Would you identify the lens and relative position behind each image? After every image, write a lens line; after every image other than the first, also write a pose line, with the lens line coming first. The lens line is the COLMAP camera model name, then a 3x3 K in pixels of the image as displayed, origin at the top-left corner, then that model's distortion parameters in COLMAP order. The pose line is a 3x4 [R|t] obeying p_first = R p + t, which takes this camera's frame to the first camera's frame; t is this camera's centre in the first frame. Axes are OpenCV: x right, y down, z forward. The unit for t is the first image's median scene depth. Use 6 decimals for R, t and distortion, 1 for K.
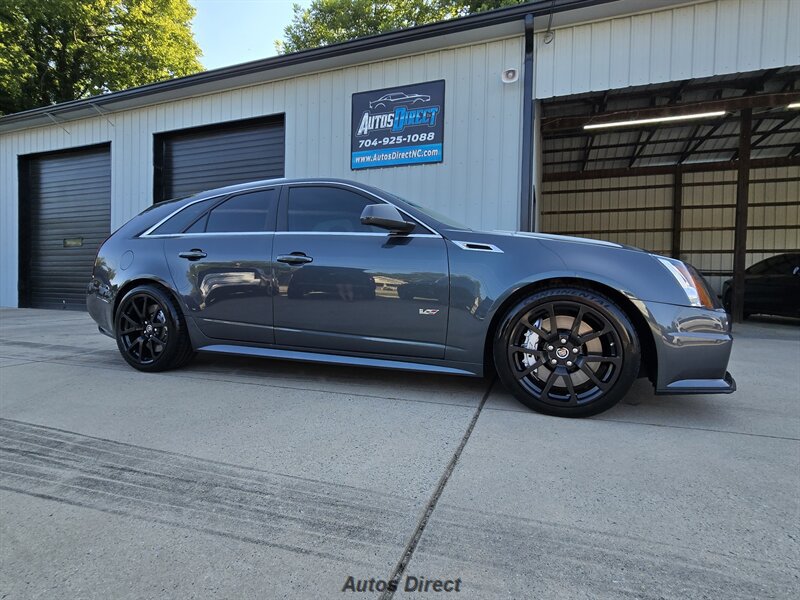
lens RADIAL K [[417.5, 0, 394.8], [0, 417.5, 302.2], [0, 0, 1]] dist [-0.008068, 0.001665]
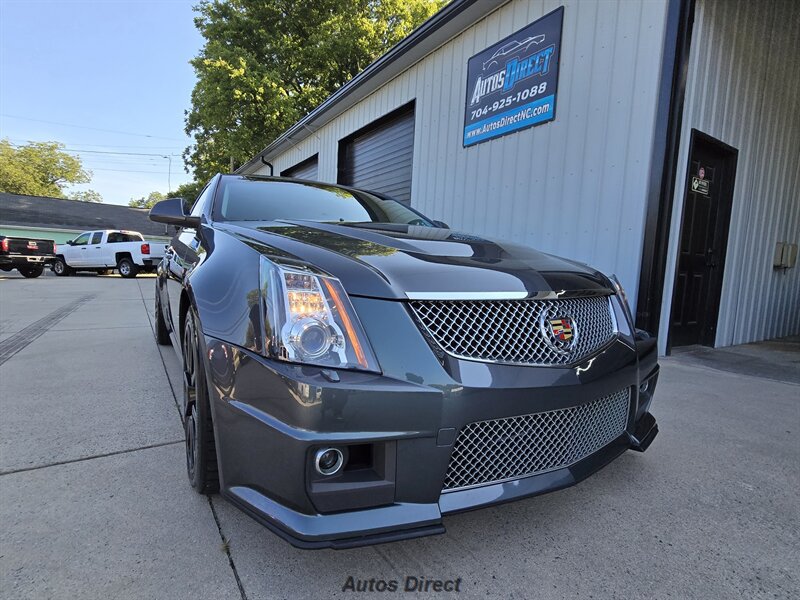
lens RADIAL K [[416.7, 0, 390.8], [0, 416.7, 305.2], [0, 0, 1]] dist [-0.005454, -0.001187]
pose [[0.790675, 0.074962, -0.607630, 0.350694], [-0.051319, 0.997098, 0.056233, -0.026760], [0.610081, -0.013279, 0.792227, 0.211358]]
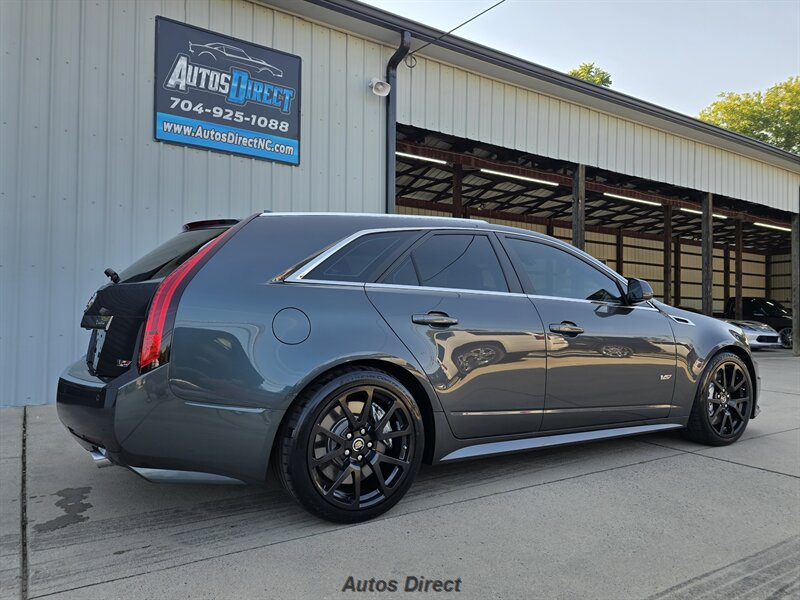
lens RADIAL K [[575.0, 0, 398.1], [0, 575.0, 306.1], [0, 0, 1]] dist [0.071860, -0.073070]
pose [[0.594187, 0.004126, 0.804317, -0.597830], [0.019079, 0.999633, -0.019223, -0.056449], [-0.804101, 0.026768, 0.593890, 0.232368]]
